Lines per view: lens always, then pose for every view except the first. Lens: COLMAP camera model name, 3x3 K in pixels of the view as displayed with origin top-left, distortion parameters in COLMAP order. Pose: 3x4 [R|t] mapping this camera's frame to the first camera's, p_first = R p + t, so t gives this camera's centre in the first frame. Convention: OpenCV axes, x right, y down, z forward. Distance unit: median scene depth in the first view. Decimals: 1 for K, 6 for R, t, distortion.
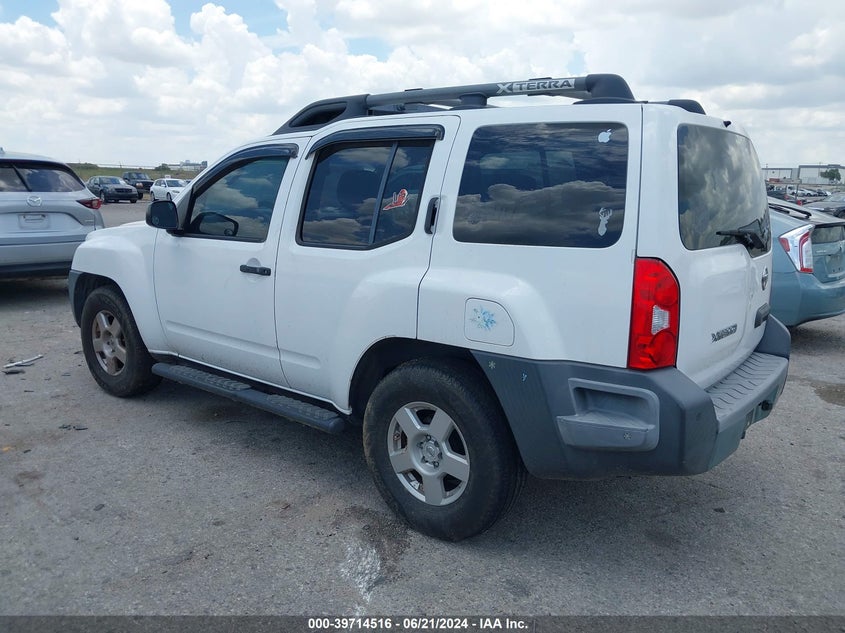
lens RADIAL K [[697.6, 0, 426.5], [0, 697.6, 315.1], [0, 0, 1]] dist [0.008342, -0.001929]
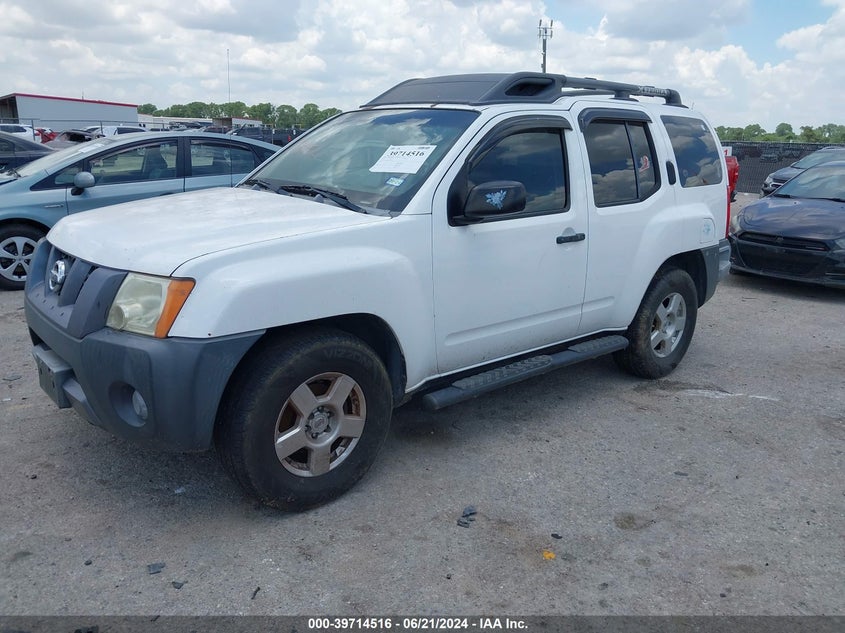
lens RADIAL K [[697.6, 0, 426.5], [0, 697.6, 315.1], [0, 0, 1]] dist [0.008342, -0.001929]
pose [[0.128810, -0.259623, 0.957081, -1.359619], [0.153623, 0.958694, 0.239385, -0.248031], [-0.979698, 0.116195, 0.163374, 1.090813]]
